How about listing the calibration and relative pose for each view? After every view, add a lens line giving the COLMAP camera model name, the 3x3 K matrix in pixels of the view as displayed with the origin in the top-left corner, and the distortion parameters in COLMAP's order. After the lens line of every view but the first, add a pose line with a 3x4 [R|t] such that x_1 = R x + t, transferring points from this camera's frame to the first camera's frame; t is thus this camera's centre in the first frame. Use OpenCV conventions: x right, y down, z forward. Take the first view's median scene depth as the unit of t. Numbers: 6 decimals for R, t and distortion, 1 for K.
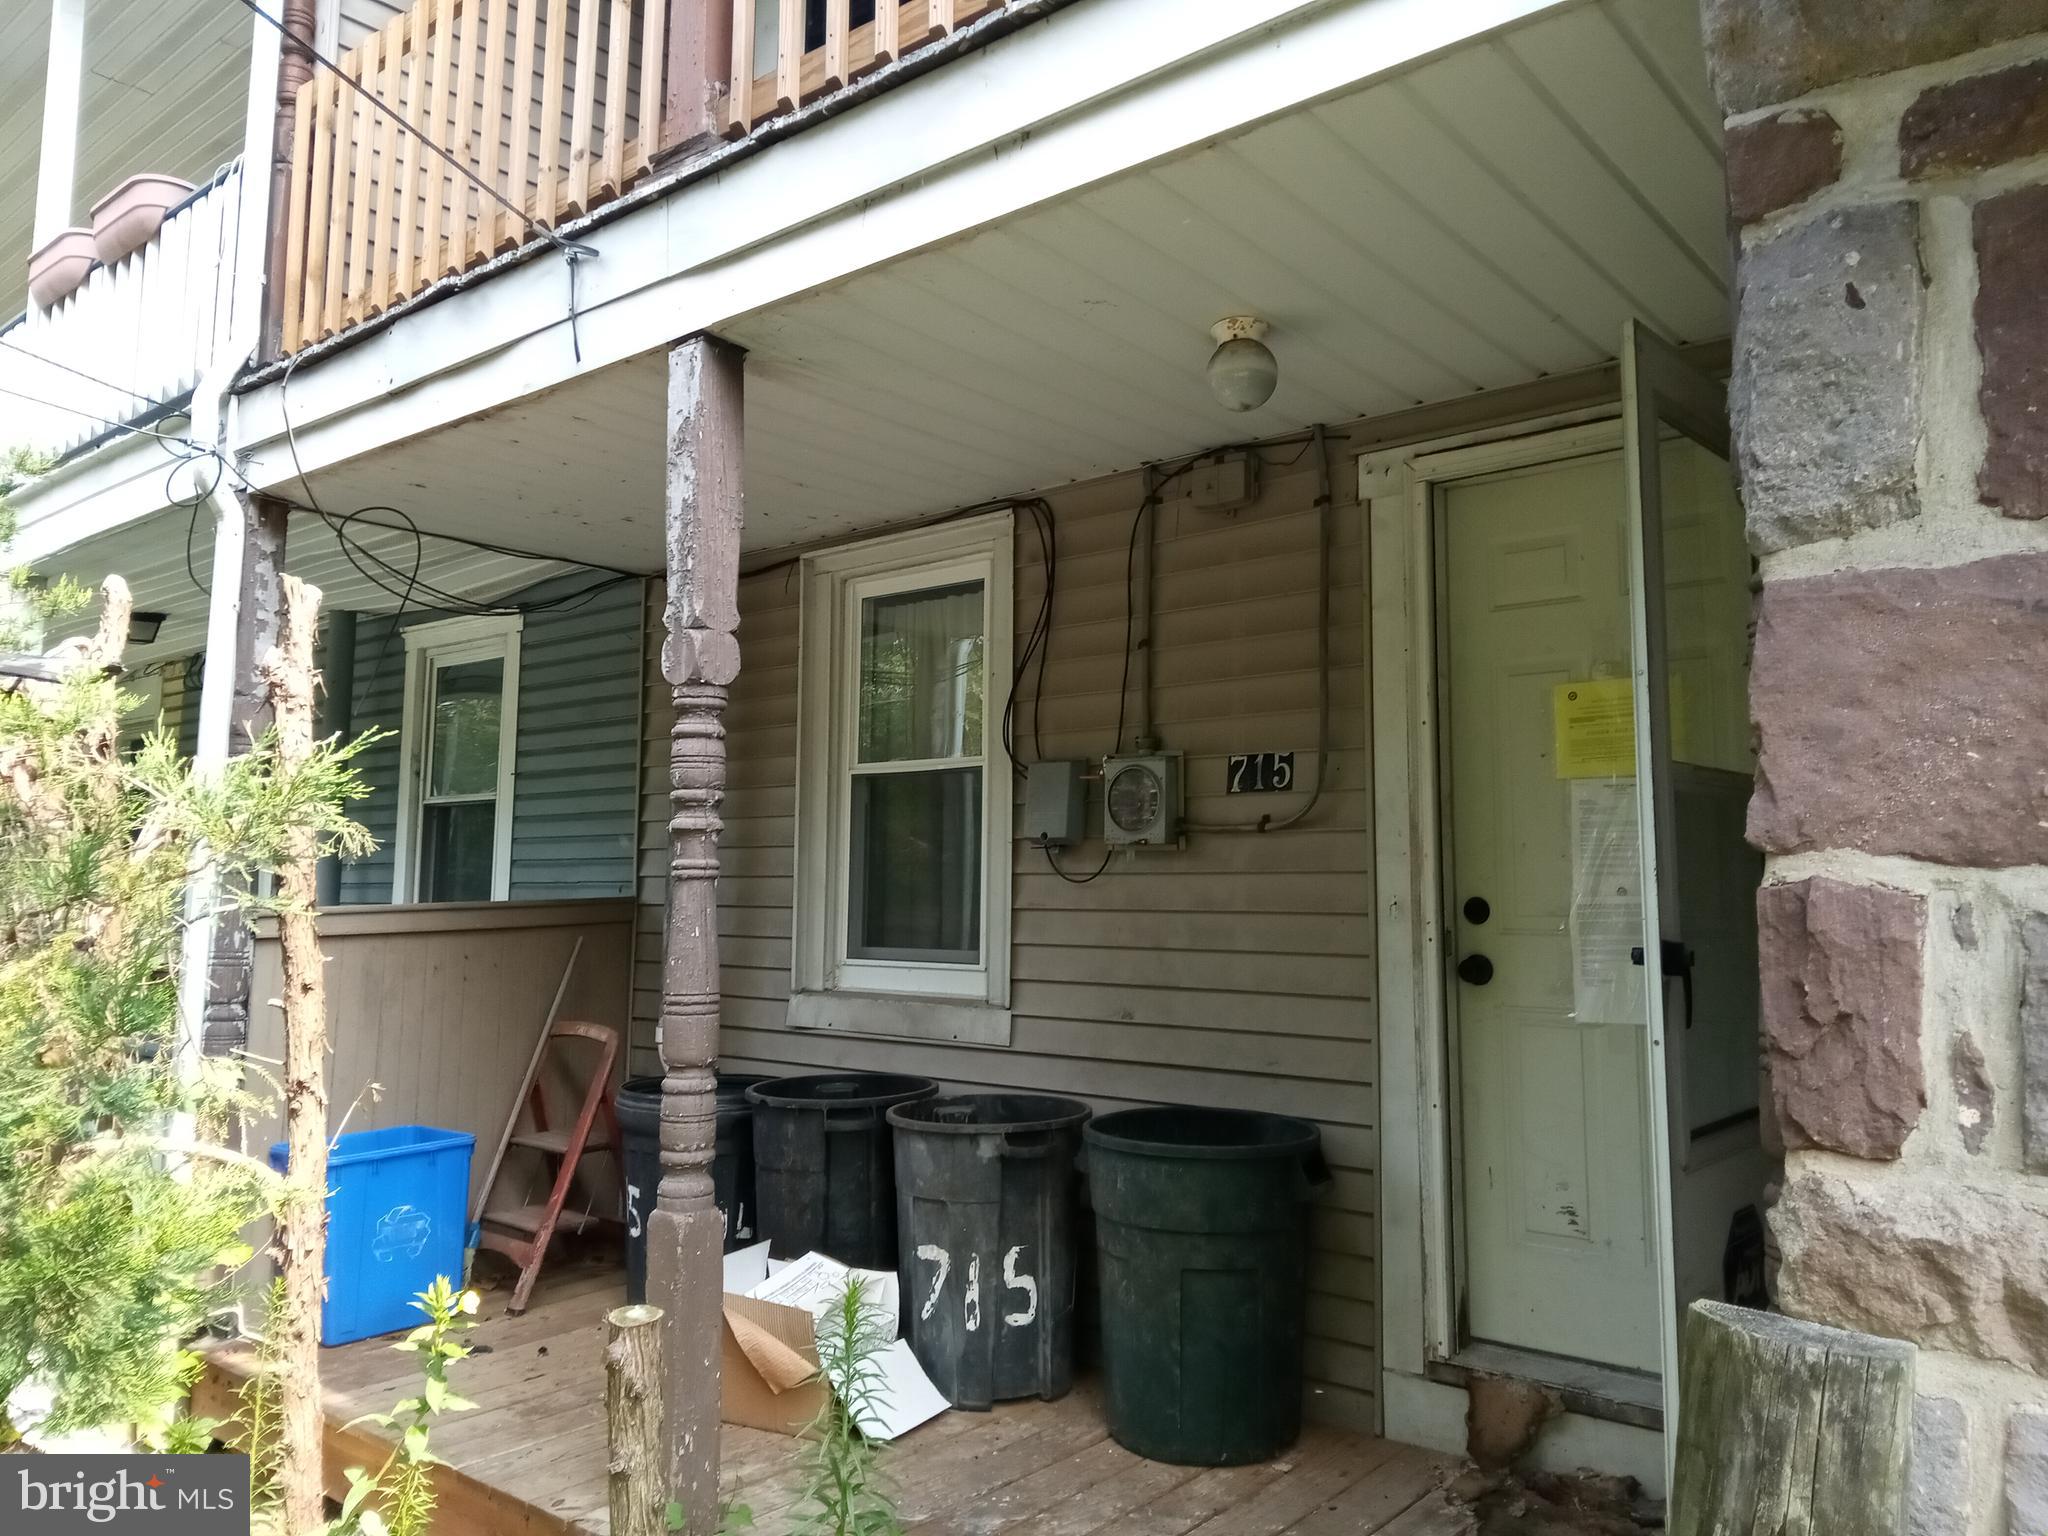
lens RADIAL K [[1507.0, 0, 1065.9], [0, 1507.0, 760.2], [0, 0, 1]] dist [0.045399, -0.079379]
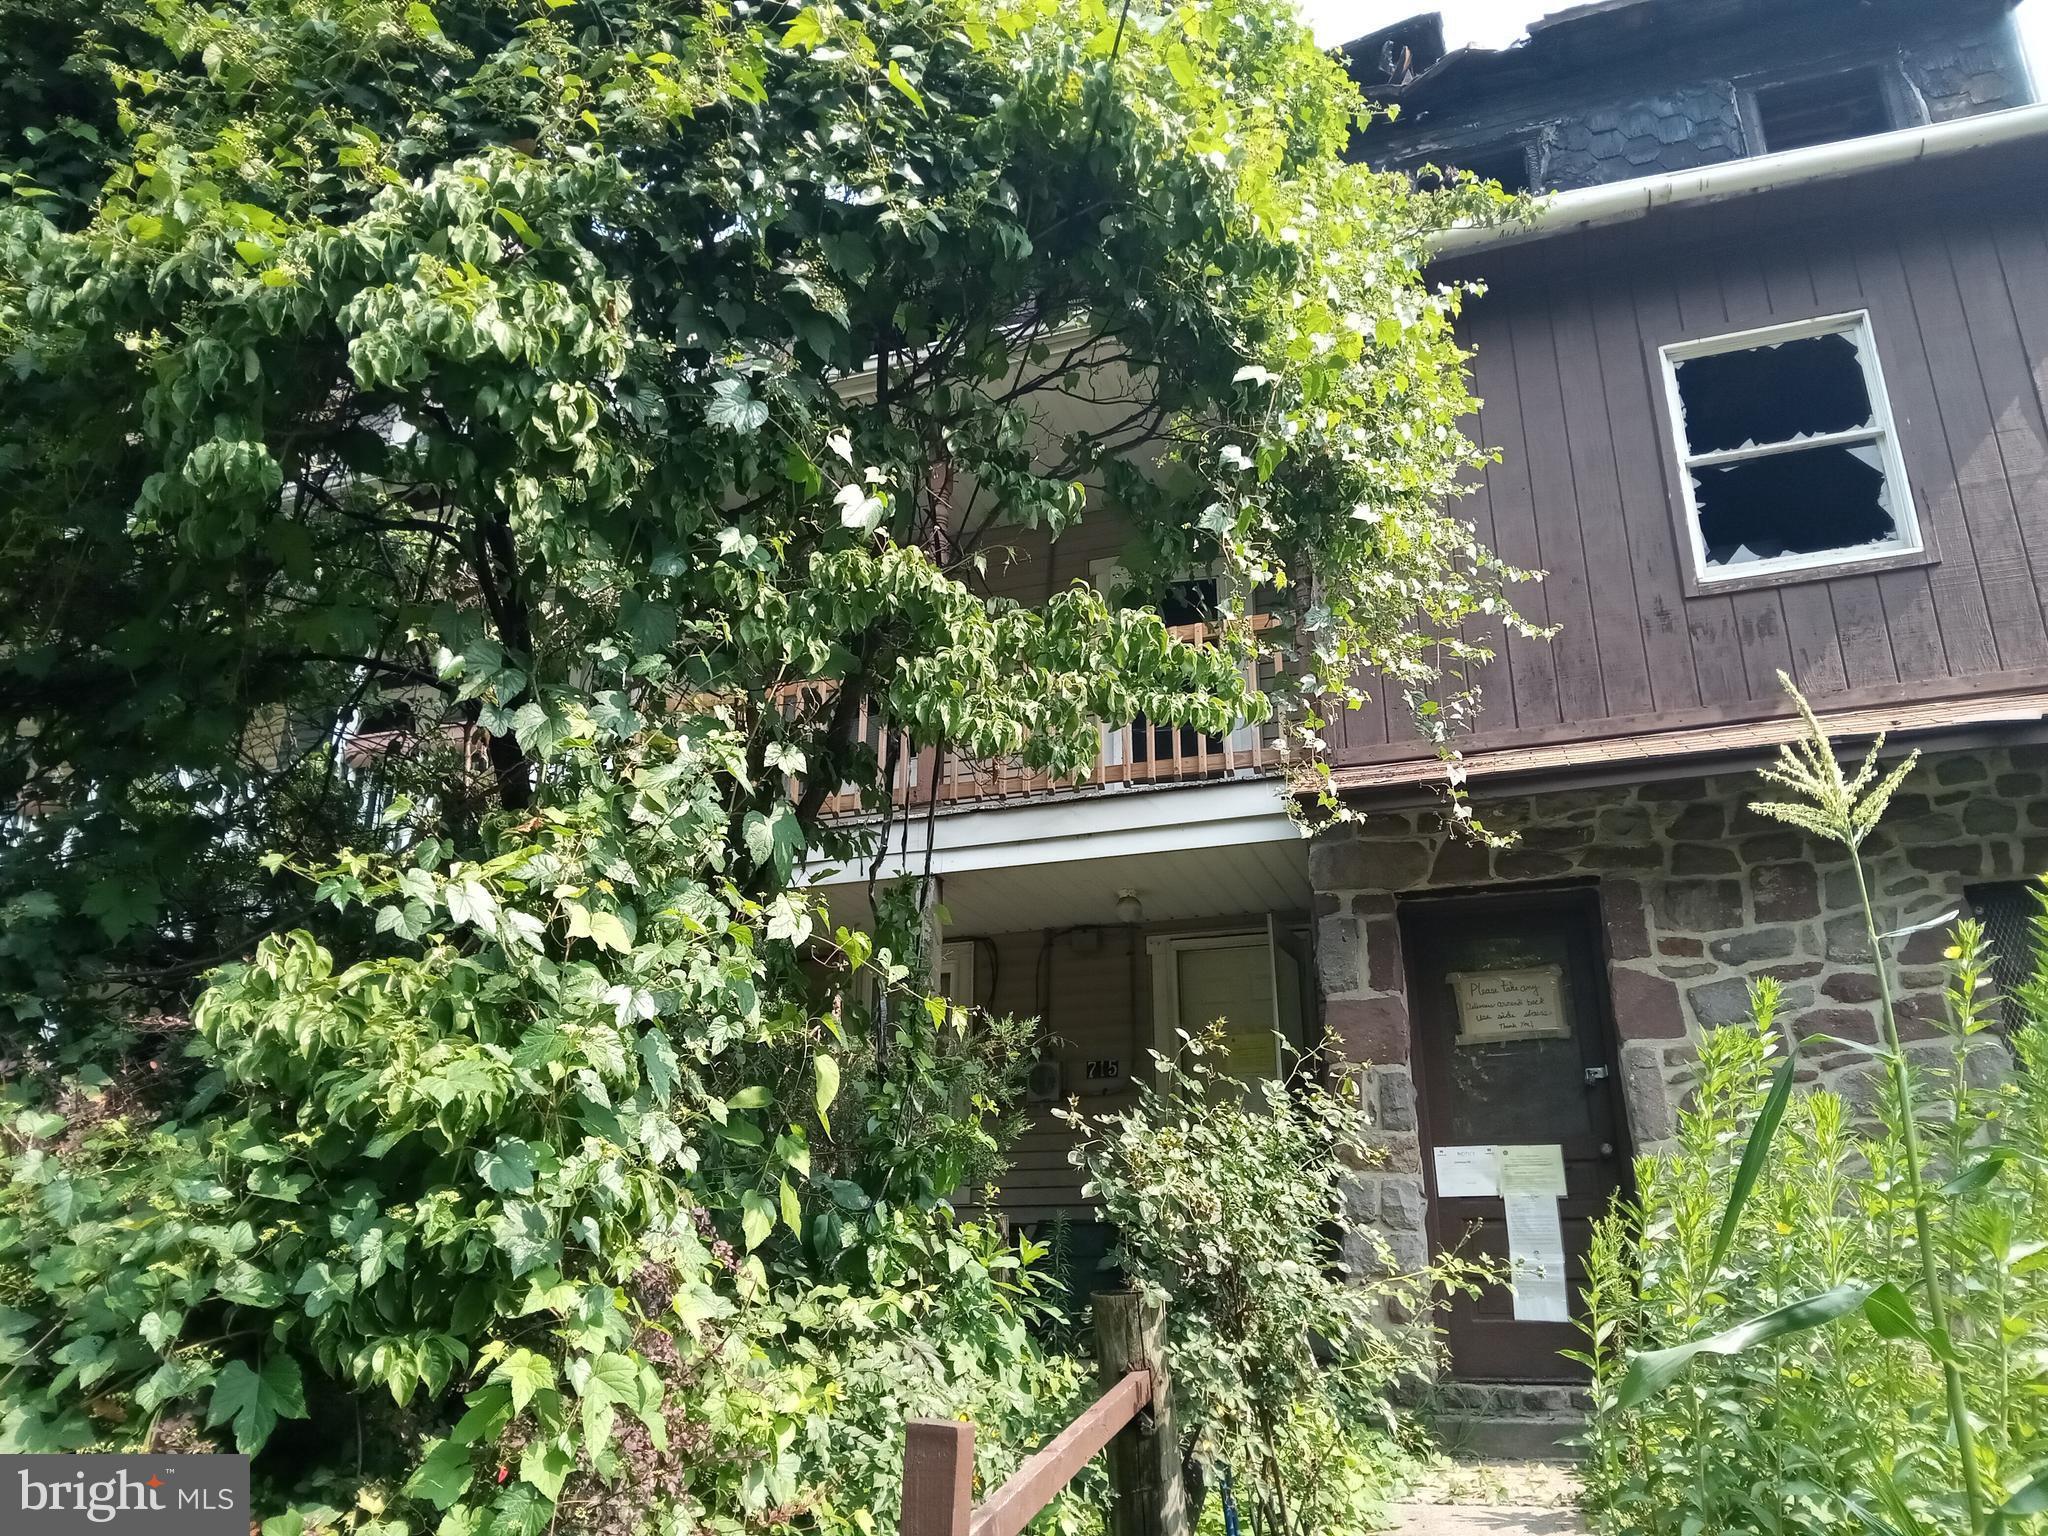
lens RADIAL K [[1507.0, 0, 1031.9], [0, 1507.0, 734.2], [0, 0, 1]] dist [0.045399, -0.079379]
pose [[0.944875, 0.115502, 0.306383, -0.841396], [-0.030295, 0.962542, -0.269436, 0.163498], [-0.326027, 0.245302, 0.912981, -1.377245]]
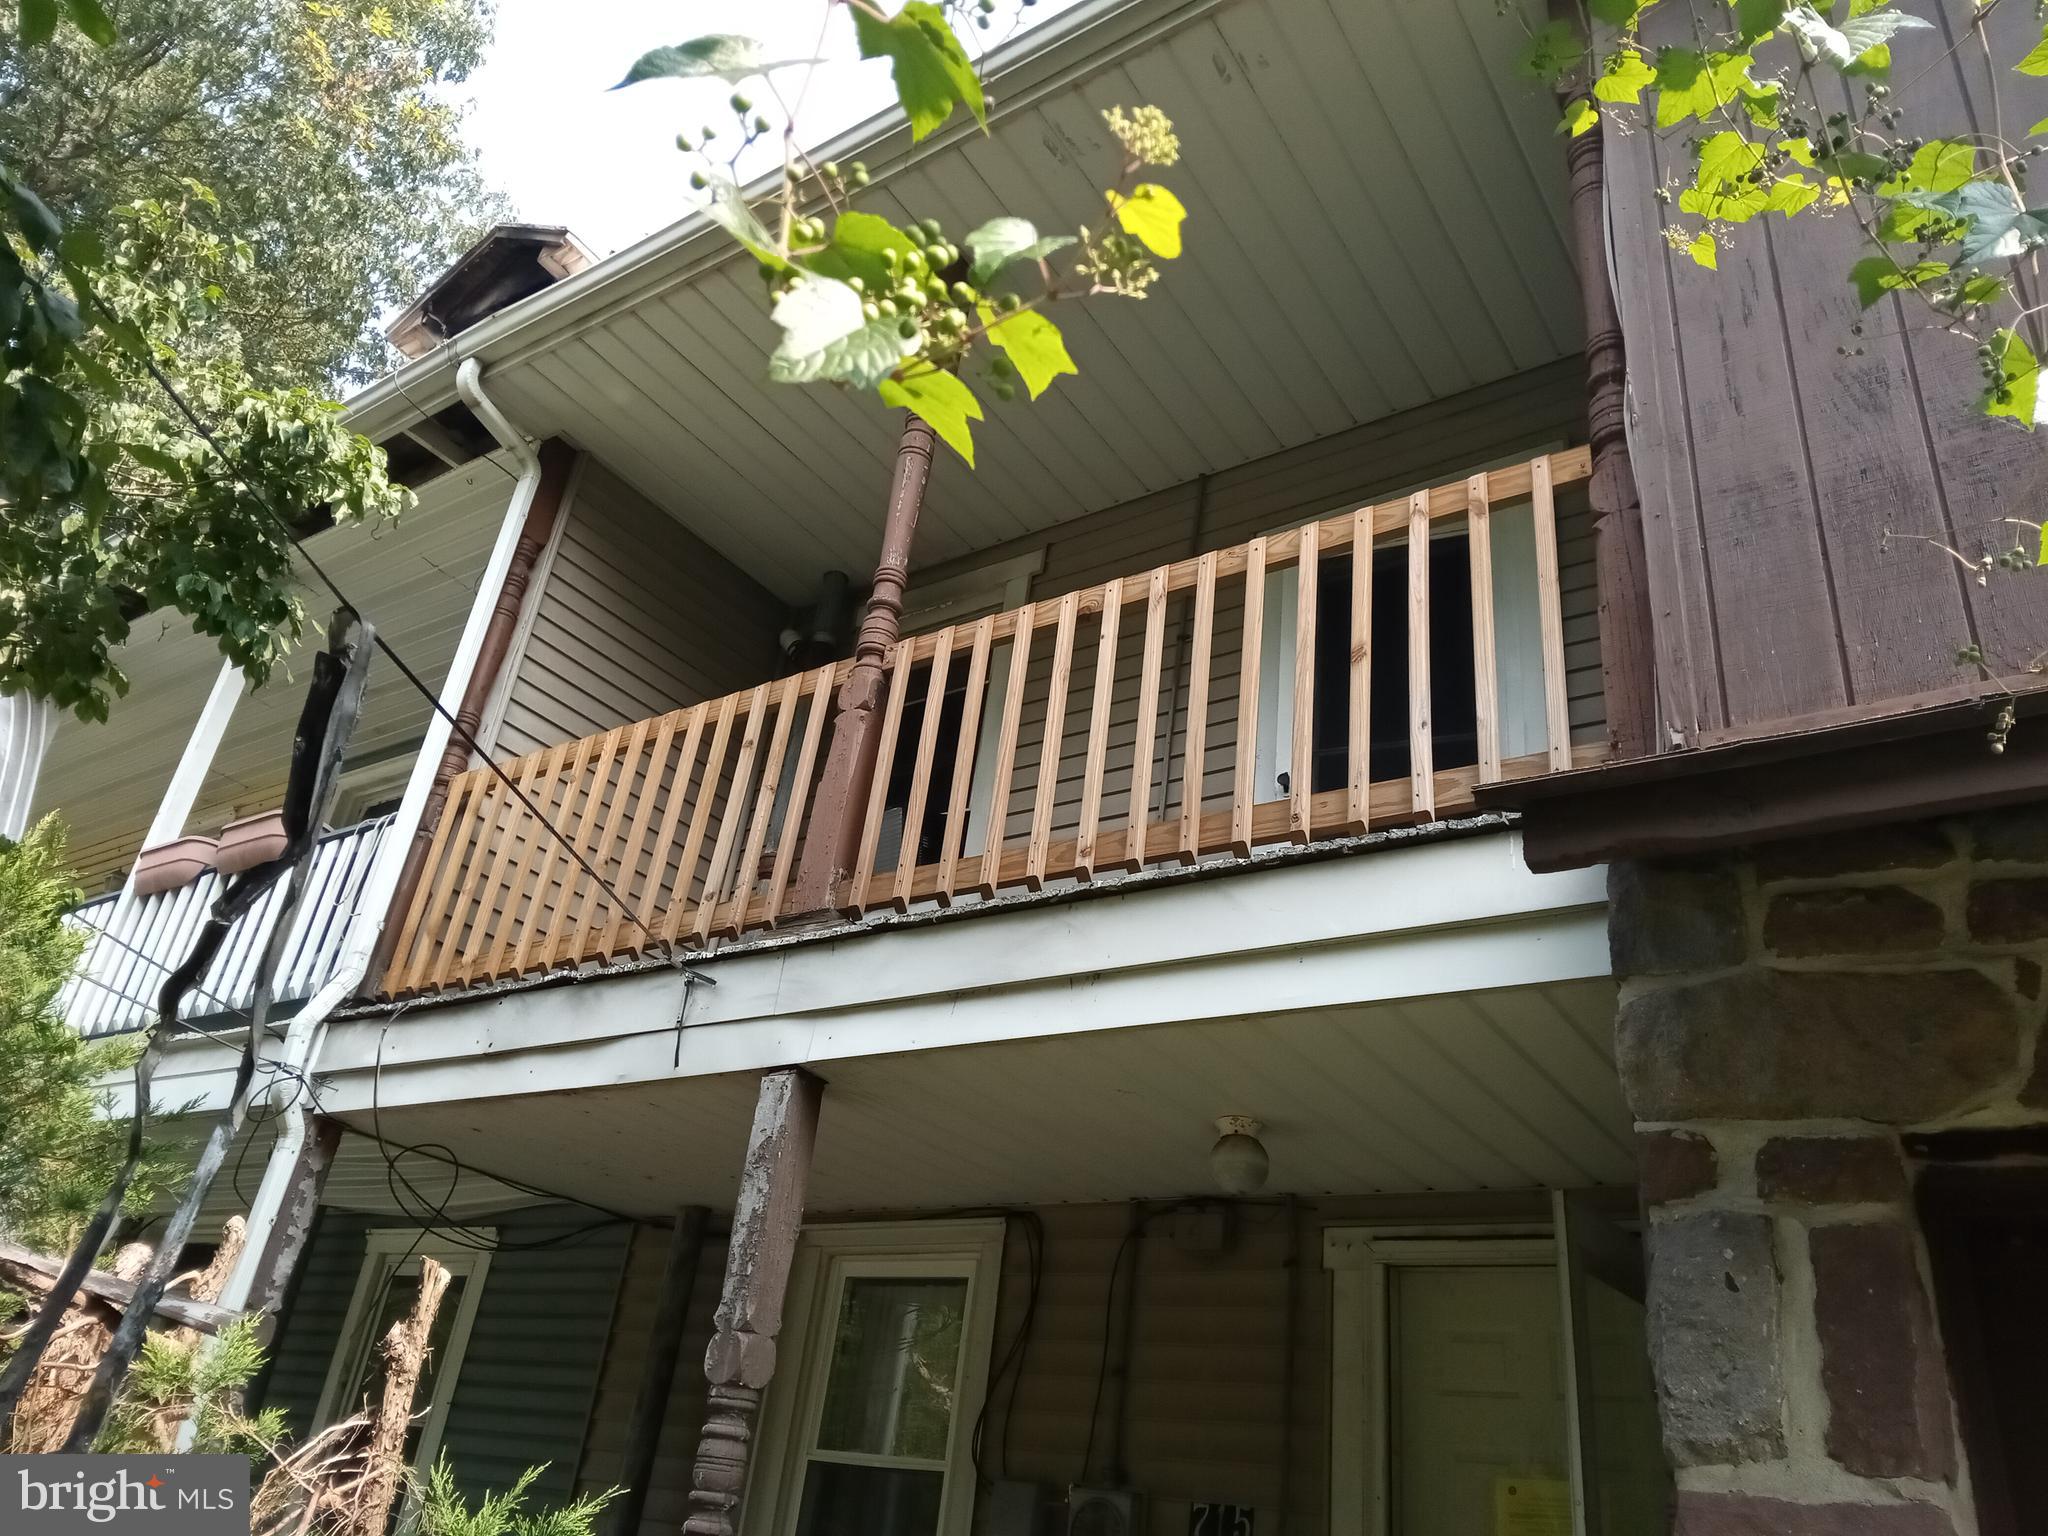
lens RADIAL K [[1507.0, 0, 1047.9], [0, 1507.0, 733.4], [0, 0, 1]] dist [0.045399, -0.079379]
pose [[0.991029, 0.132201, 0.019606, -0.095463], [-0.113079, 0.907635, -0.404242, -0.057067], [-0.071236, 0.398398, 0.914442, -0.208166]]
